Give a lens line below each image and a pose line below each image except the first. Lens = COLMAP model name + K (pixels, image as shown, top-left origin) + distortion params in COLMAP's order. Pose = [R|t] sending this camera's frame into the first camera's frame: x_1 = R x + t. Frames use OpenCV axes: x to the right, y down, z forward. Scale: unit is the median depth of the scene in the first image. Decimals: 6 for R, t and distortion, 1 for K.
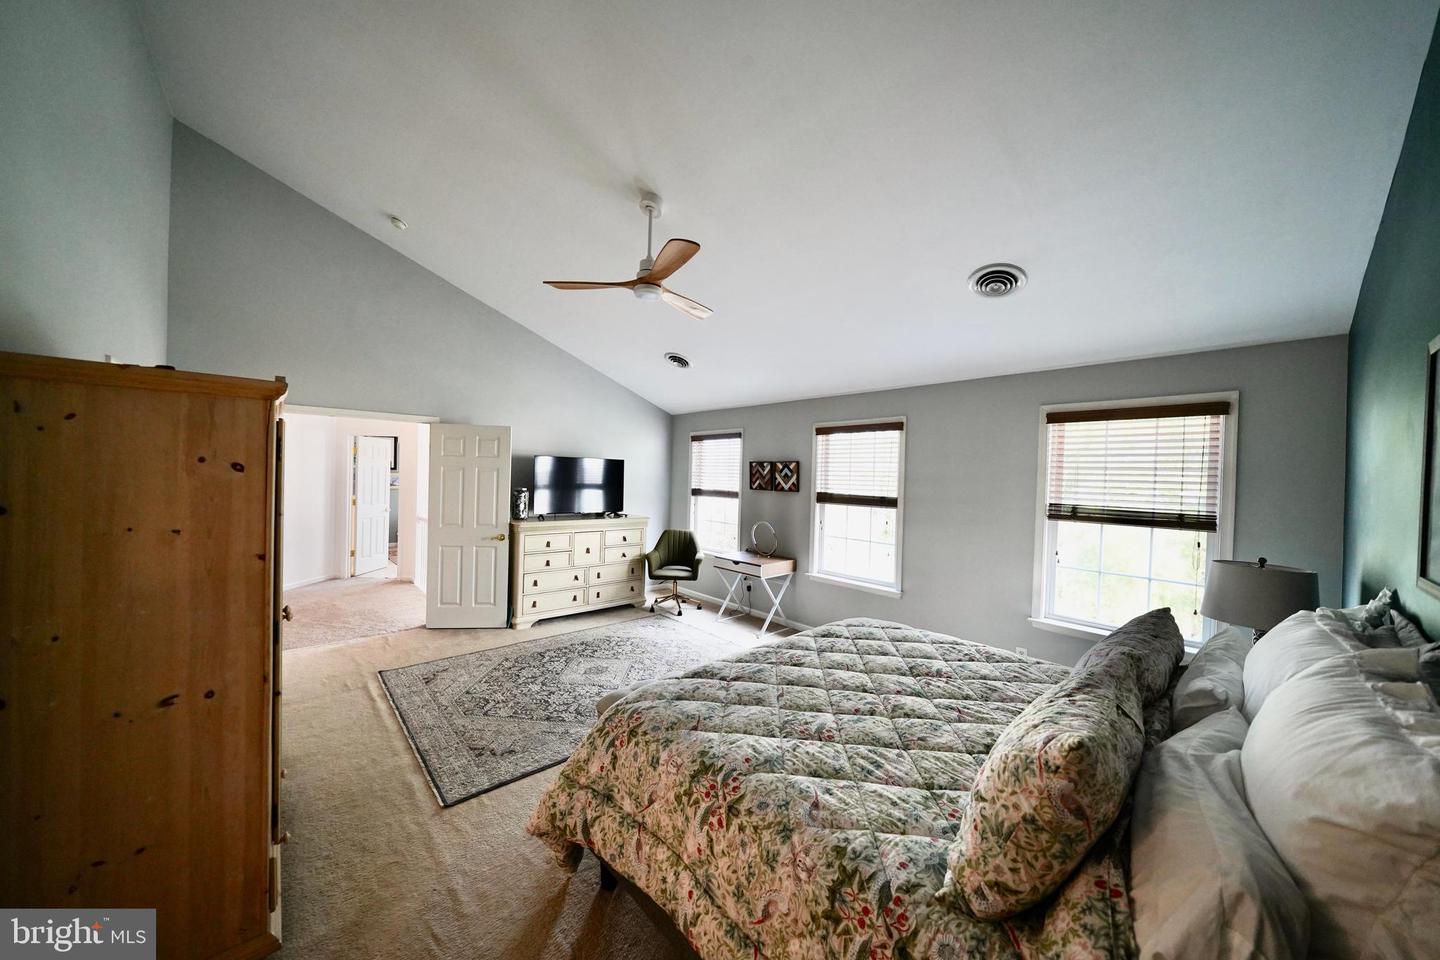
lens RADIAL K [[497.1, 0, 713.8], [0, 497.1, 481.2], [0, 0, 1]] dist [-0.000485, 0.000012]
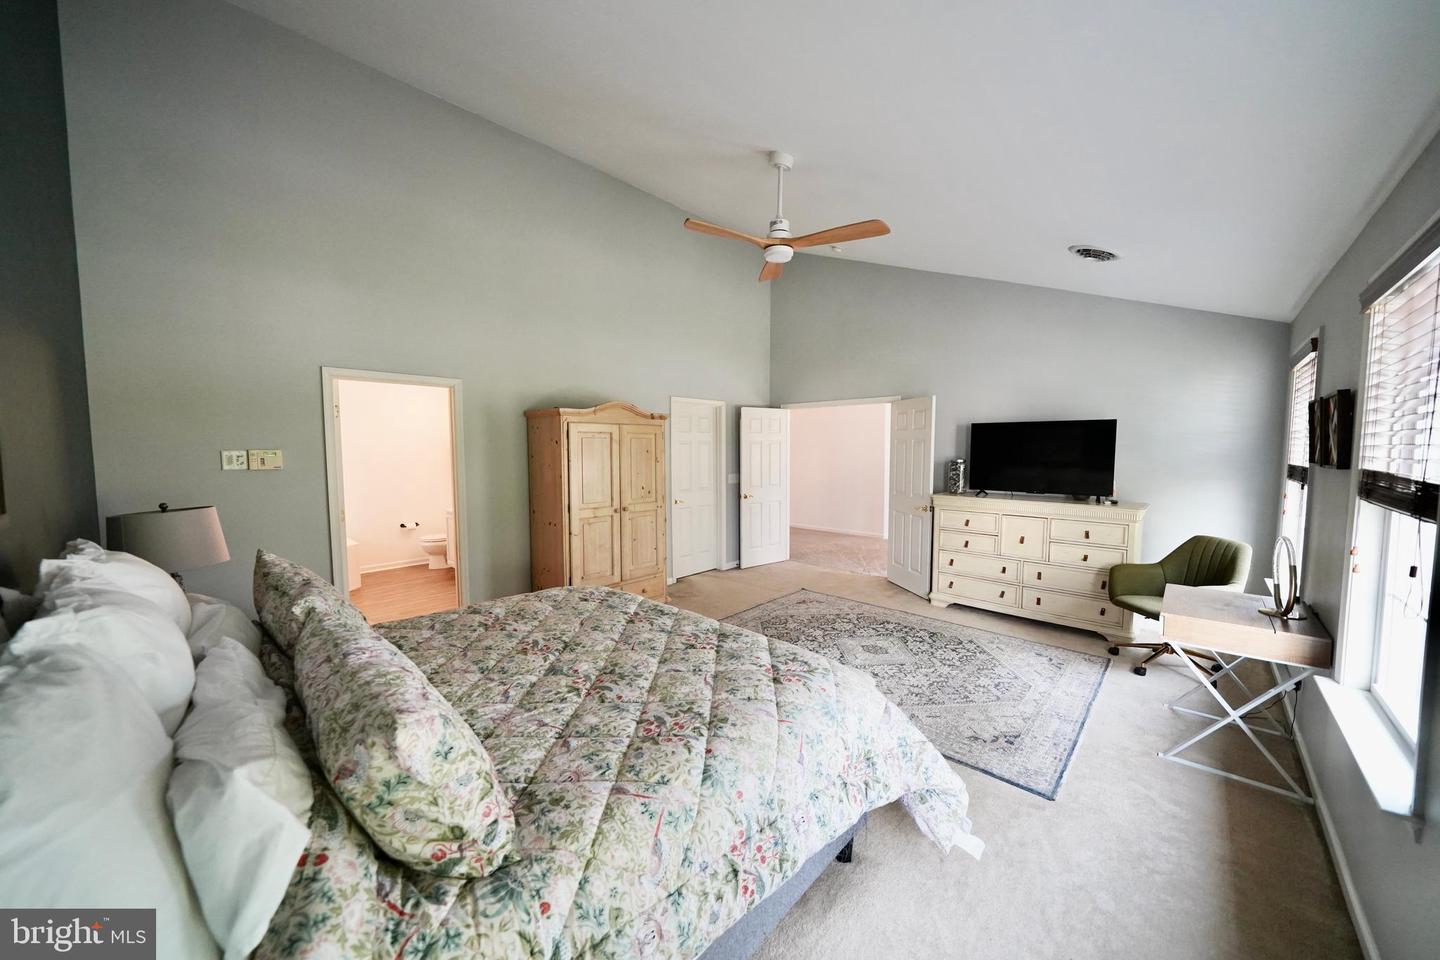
lens RADIAL K [[497.1, 0, 713.6], [0, 497.1, 479.7], [0, 0, 1]] dist [-0.000485, 0.000012]
pose [[0.070637, 0.036680, -0.996828, 0.571433], [-0.006527, 0.999319, 0.036309, 0.022395], [0.997481, 0.003941, 0.070828, 0.534439]]
